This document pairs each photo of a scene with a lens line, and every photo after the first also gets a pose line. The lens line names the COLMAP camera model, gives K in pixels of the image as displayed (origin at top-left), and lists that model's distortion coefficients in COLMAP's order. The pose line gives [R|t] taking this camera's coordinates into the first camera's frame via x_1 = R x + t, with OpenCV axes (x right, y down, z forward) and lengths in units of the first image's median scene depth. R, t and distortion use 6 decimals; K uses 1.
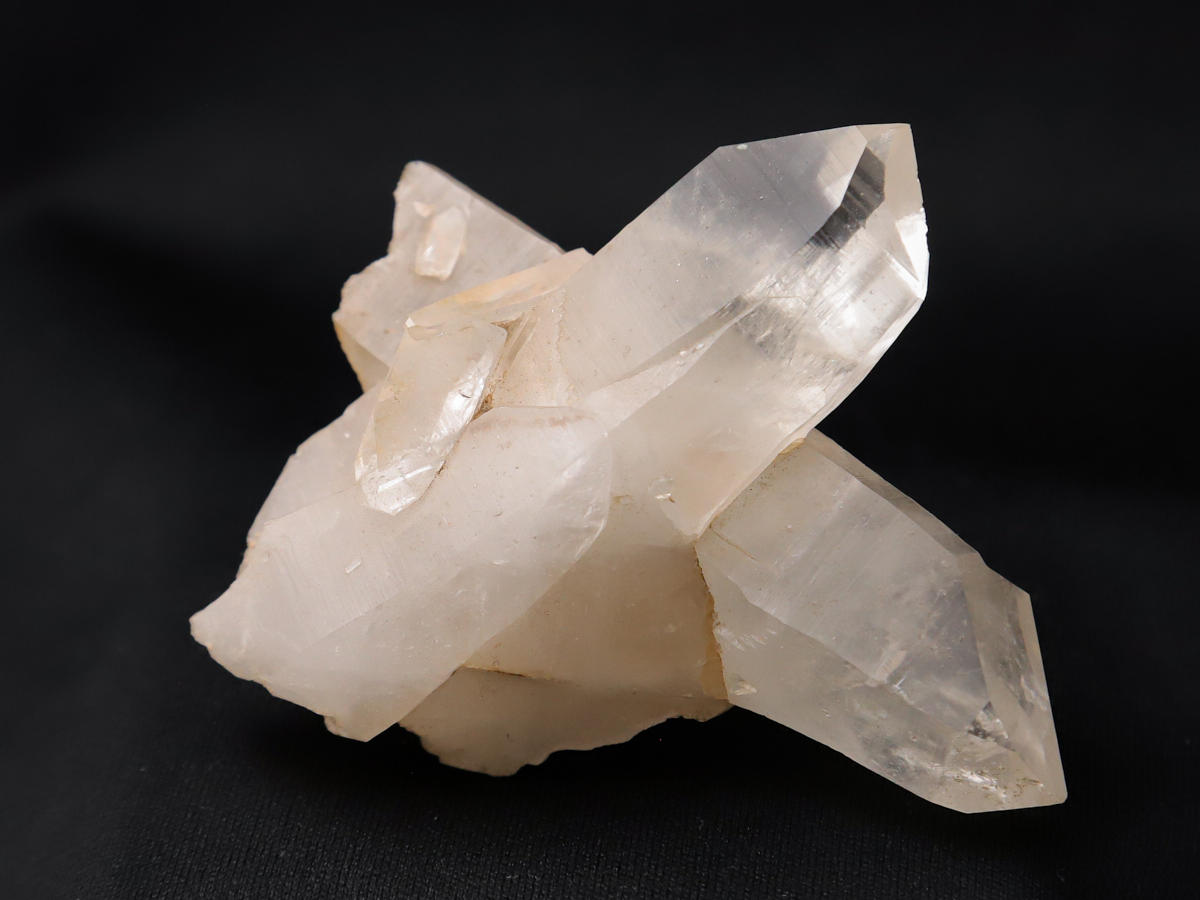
lens RADIAL K [[3550.4, 0, 600.0], [0, 3550.4, 450.0], [0, 0, 1]] dist [-0.070127, 0.480244]
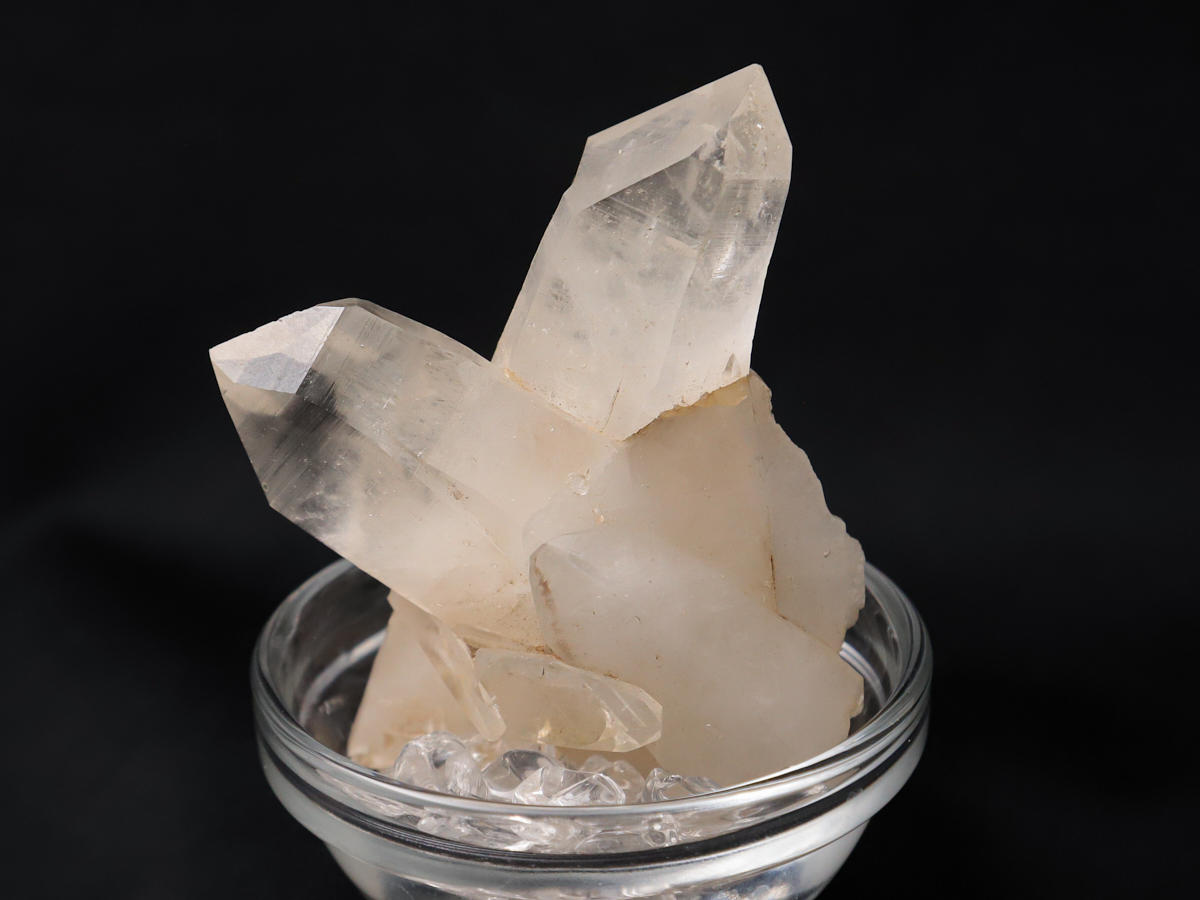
lens RADIAL K [[3550.4, 0, 600.0], [0, 3550.4, 450.0], [0, 0, 1]] dist [-0.070127, 0.480244]
pose [[-0.248791, -0.968314, -0.021687, 0.049561], [0.968299, -0.249179, 0.017498, 0.000108], [-0.022348, -0.016646, 0.999612, -0.120016]]
